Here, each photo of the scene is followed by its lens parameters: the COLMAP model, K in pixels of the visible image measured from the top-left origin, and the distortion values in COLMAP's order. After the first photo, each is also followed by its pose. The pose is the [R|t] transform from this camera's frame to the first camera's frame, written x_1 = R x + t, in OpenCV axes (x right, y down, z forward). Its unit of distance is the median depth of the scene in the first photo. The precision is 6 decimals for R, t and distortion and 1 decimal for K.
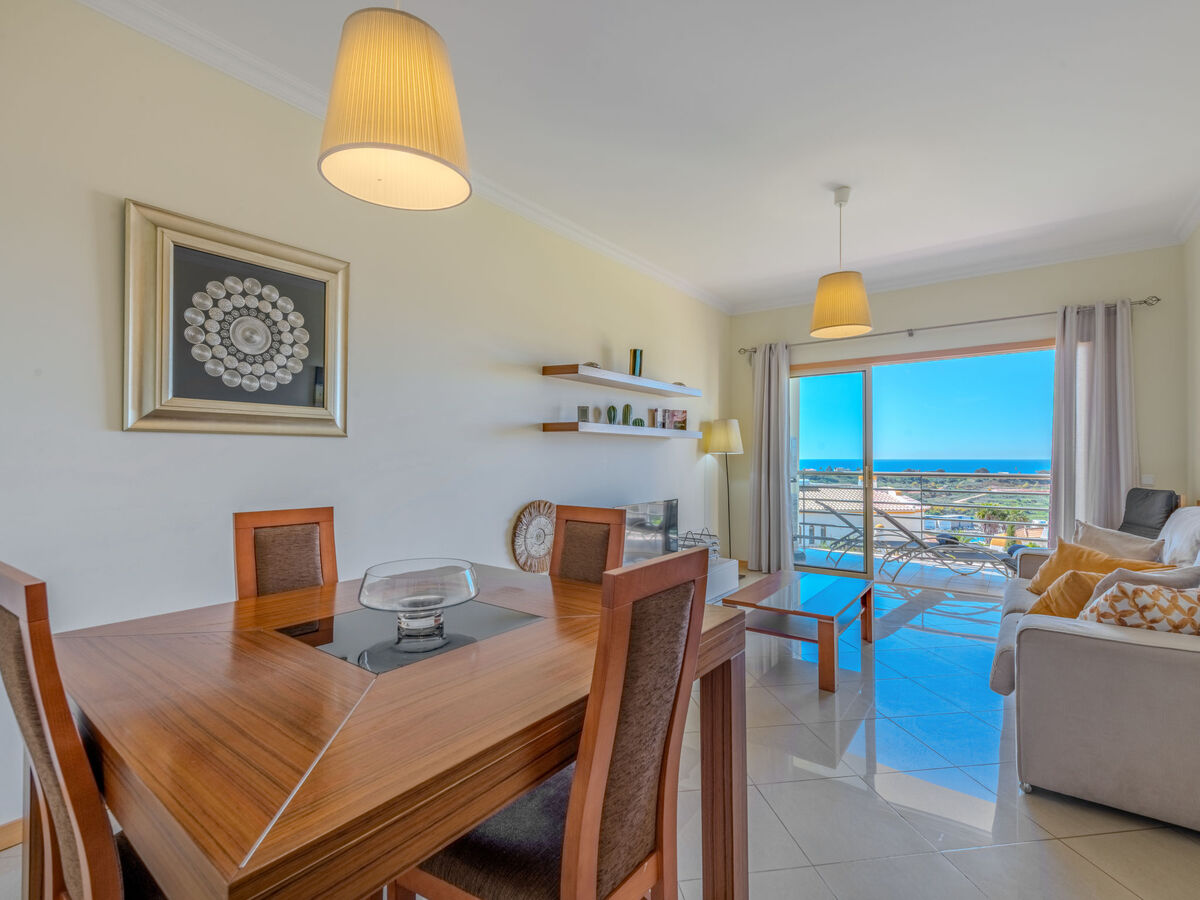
lens RADIAL K [[563.6, 0, 597.9], [0, 563.6, 450.5], [0, 0, 1]] dist [0.003001, -0.000947]
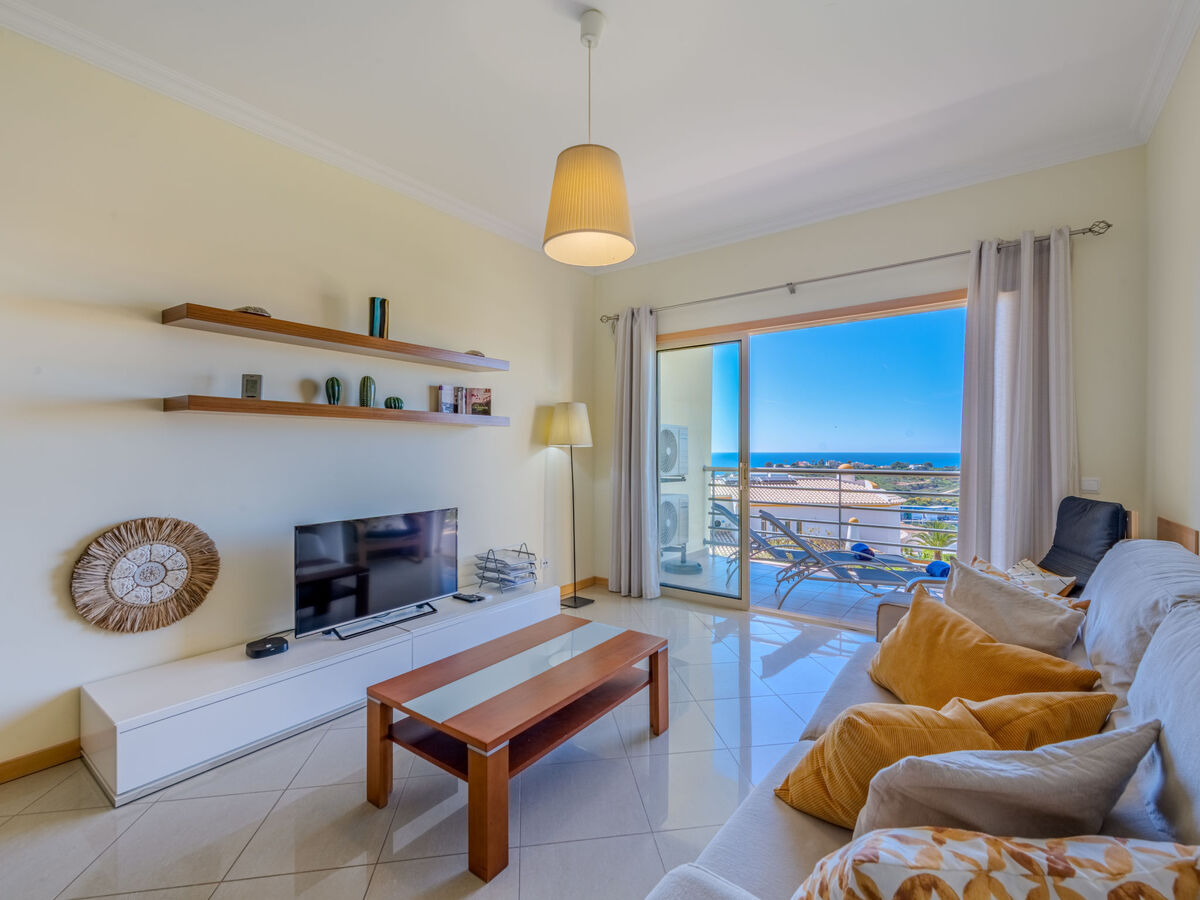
lens RADIAL K [[550.3, 0, 597.4], [0, 550.3, 451.2], [0, 0, 1]] dist [0.011902, -0.001417]
pose [[0.999908, 0.002049, 0.013445, 0.332676], [-0.002226, 0.999911, 0.013122, 0.002422], [-0.013417, -0.013151, 0.999824, 0.300706]]
